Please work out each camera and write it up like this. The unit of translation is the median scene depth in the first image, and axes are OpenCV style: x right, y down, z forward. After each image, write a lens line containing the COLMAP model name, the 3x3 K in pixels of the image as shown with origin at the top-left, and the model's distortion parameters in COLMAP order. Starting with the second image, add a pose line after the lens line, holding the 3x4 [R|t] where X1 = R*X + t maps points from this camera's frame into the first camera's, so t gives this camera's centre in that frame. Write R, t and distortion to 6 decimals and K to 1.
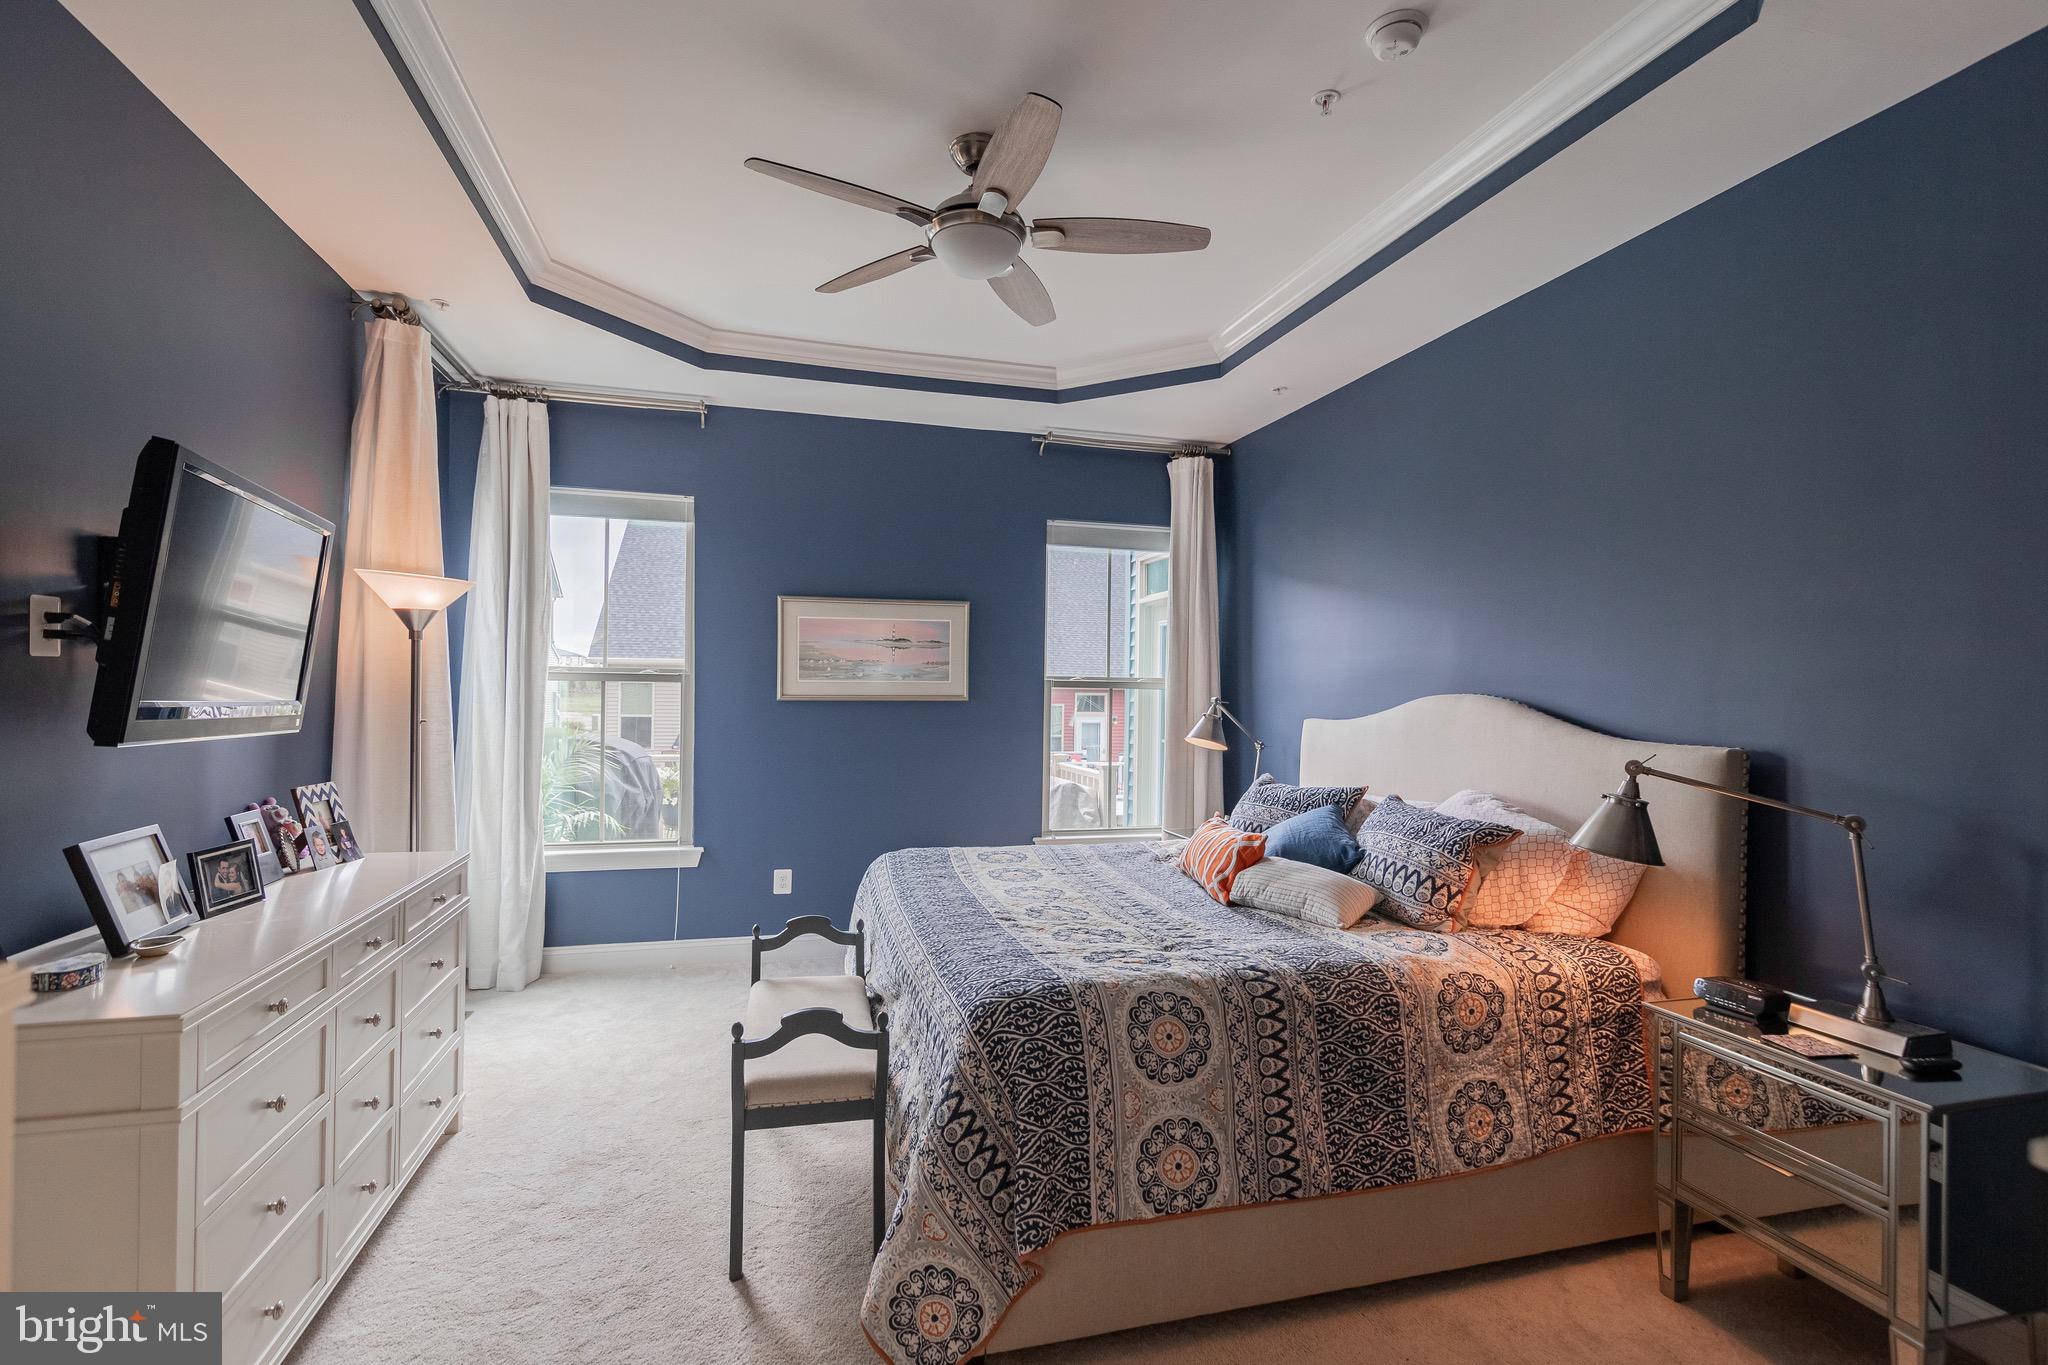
lens RADIAL K [[942.9, 0, 1008.3], [0, 942.9, 686.0], [0, 0, 1]] dist [0.000241, -0.000680]
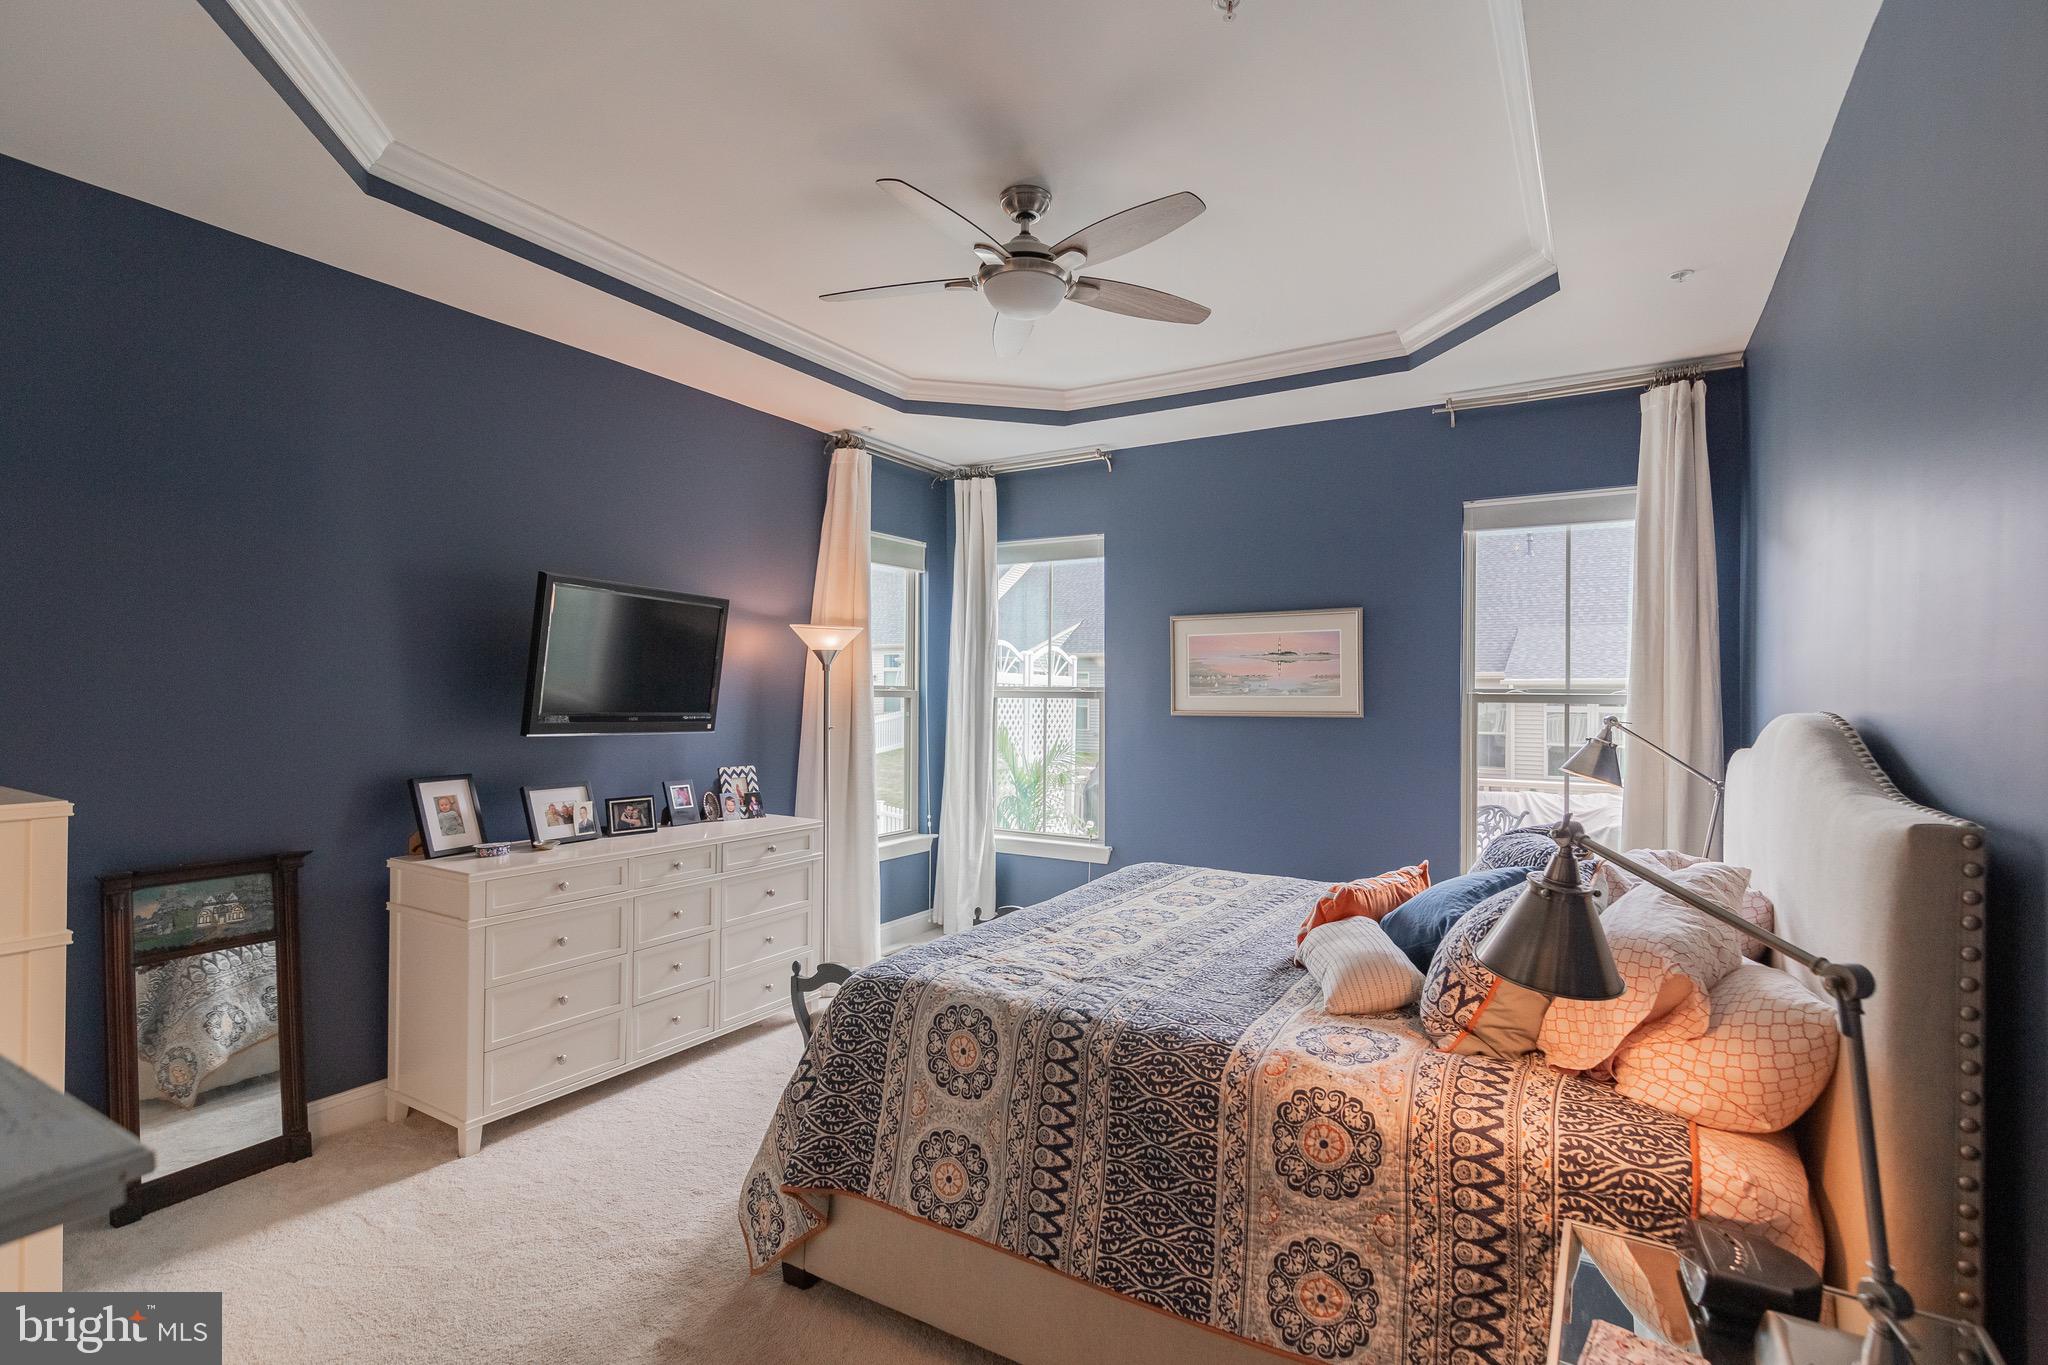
lens RADIAL K [[942.9, 0, 1011.1], [0, 942.9, 686.5], [0, 0, 1]] dist [0.000241, -0.000680]
pose [[0.686485, -0.014620, -0.726997, 0.866194], [0.003701, 0.999855, -0.016612, -0.000412], [0.727134, 0.008714, 0.686440, 0.315208]]
